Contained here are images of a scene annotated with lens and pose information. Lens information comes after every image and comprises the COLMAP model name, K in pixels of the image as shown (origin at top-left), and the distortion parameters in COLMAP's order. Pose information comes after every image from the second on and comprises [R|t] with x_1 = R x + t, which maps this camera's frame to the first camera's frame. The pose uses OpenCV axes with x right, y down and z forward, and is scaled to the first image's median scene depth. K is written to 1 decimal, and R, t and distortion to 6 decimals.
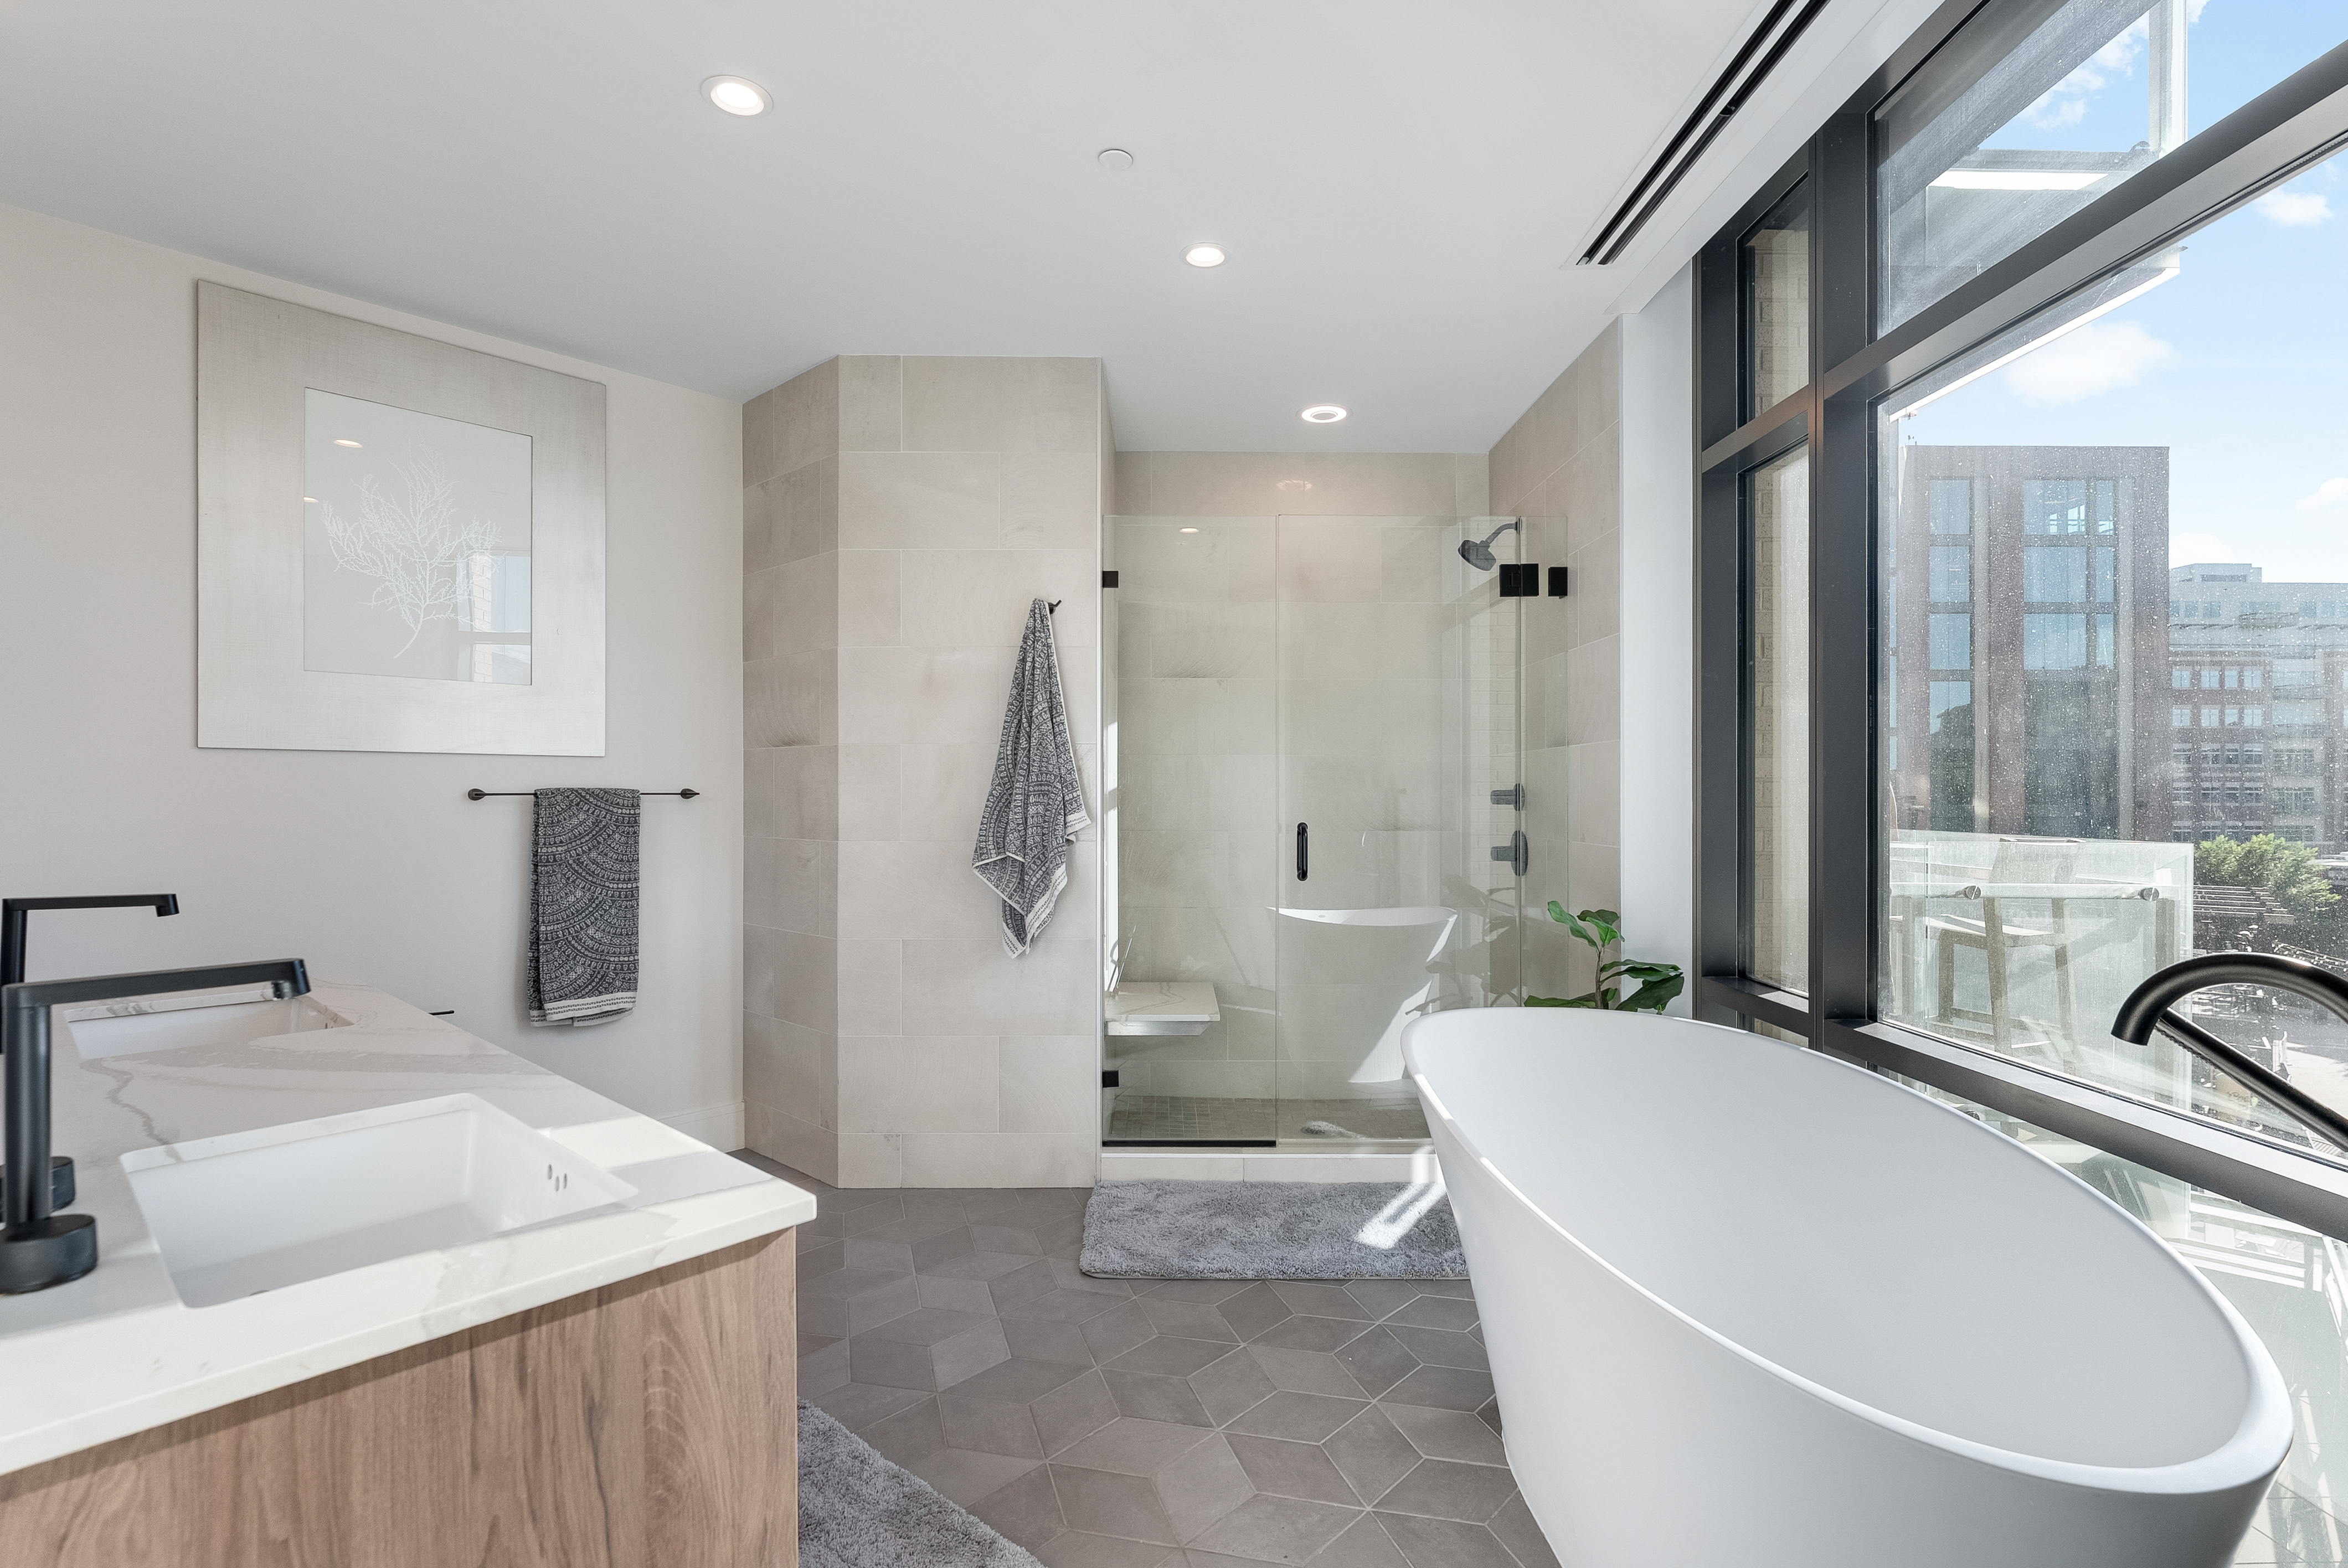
lens RADIAL K [[1077.8, 0, 1173.8], [0, 1077.8, 793.0], [0, 0, 1]] dist [-0.000822, -0.000306]
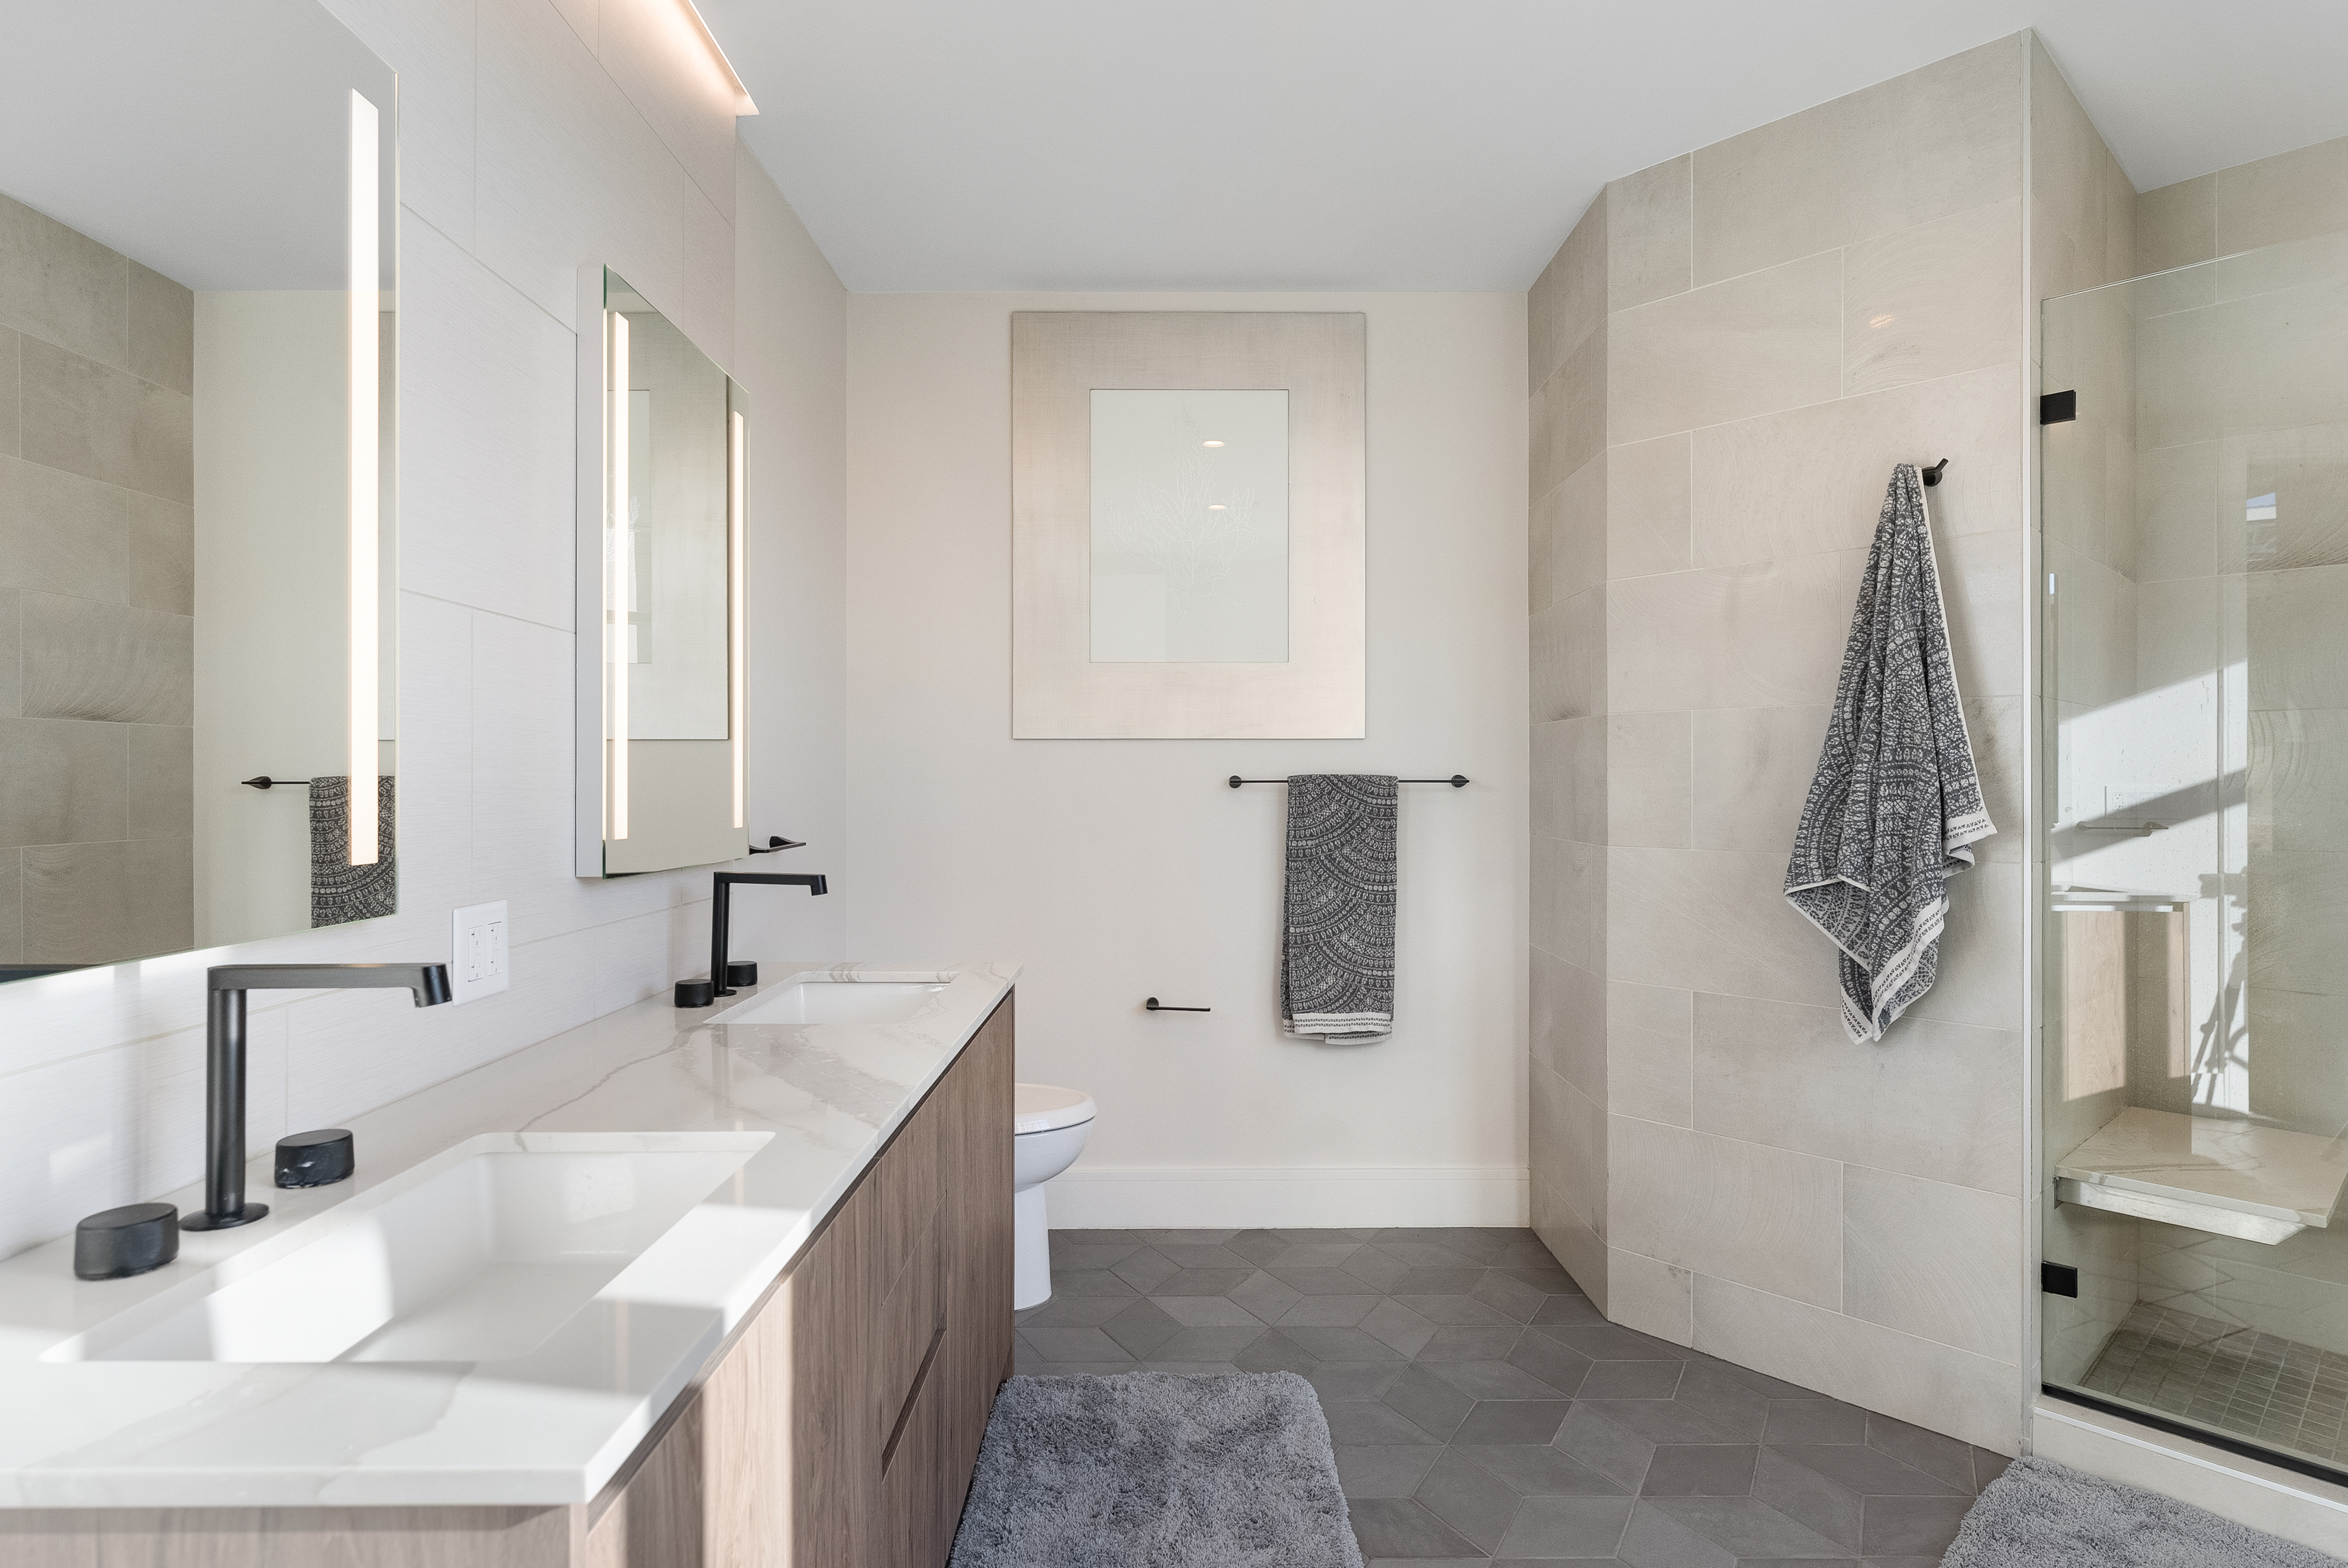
lens RADIAL K [[1238.7, 0, 1174.9], [0, 1238.7, 776.9], [0, 0, 1]] dist [-0.001473, 0.000919]
pose [[0.682035, -0.001992, -0.731317, 0.106366], [0.000035, 0.999996, -0.002691, -0.000069], [0.731319, 0.001810, 0.682033, 0.215887]]
